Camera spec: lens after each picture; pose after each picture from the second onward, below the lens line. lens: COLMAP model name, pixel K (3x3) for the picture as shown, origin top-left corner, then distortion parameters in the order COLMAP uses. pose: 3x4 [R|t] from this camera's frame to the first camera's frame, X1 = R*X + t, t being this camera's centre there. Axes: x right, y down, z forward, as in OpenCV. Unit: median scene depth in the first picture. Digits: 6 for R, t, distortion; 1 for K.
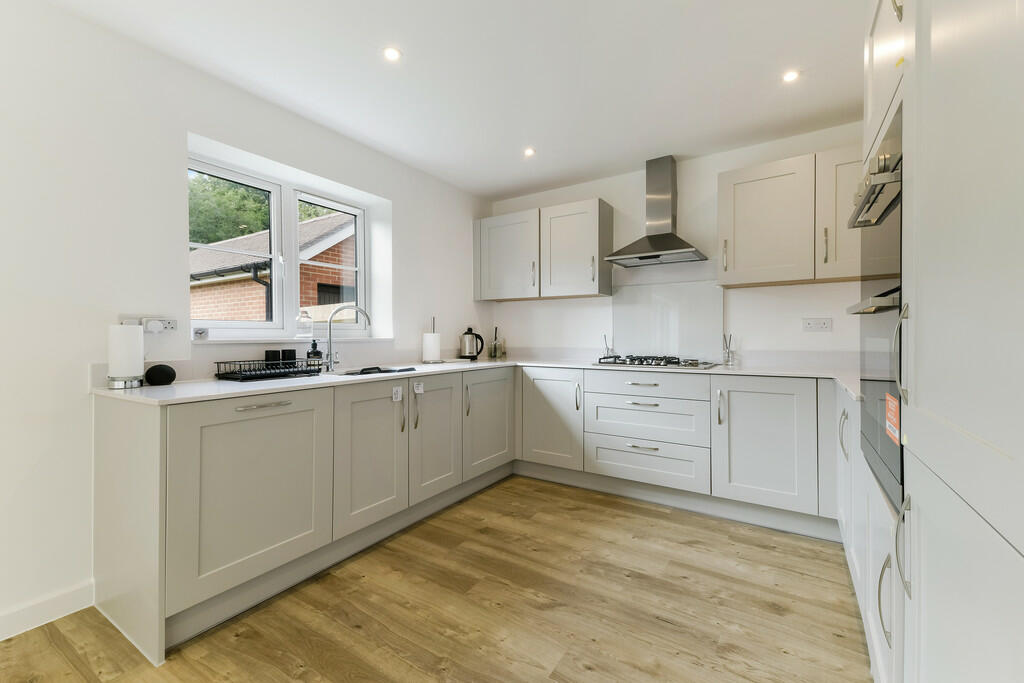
lens RADIAL K [[426.1, 0, 512.0], [0, 426.1, 341.5], [0, 0, 1]] dist [0.020940, 0.000013]
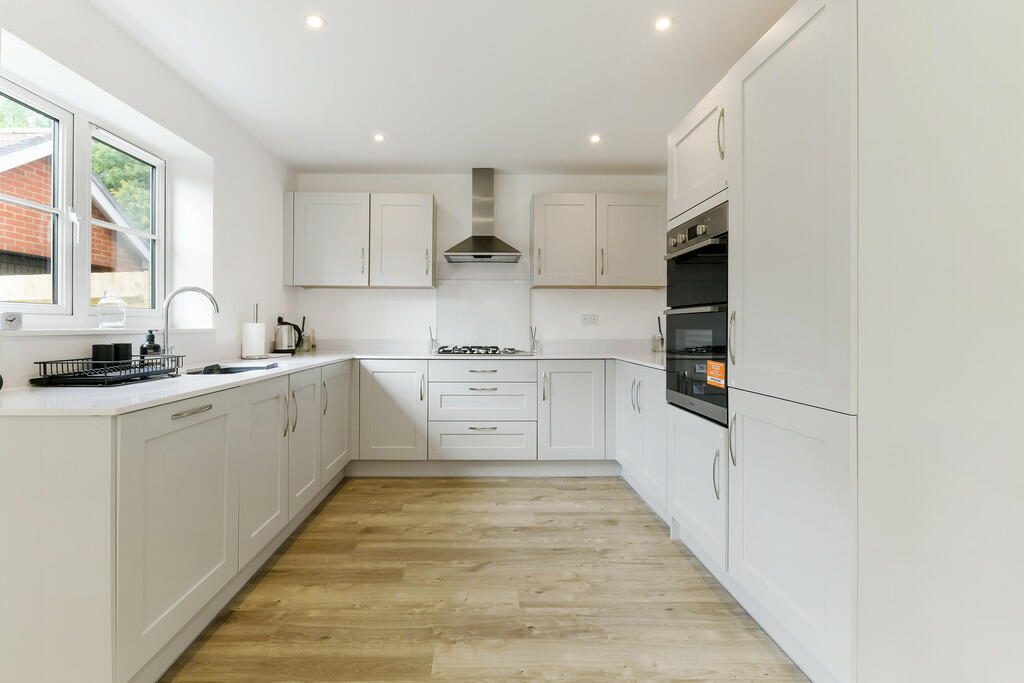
lens RADIAL K [[469.7, 0, 509.4], [0, 469.7, 329.9], [0, 0, 1]] dist [-0.020487, -0.000132]
pose [[0.814147, 0.002020, 0.580656, -0.386935], [0.003097, 0.999965, -0.007821, 0.003260], [-0.580651, 0.008166, 0.814112, -0.033232]]
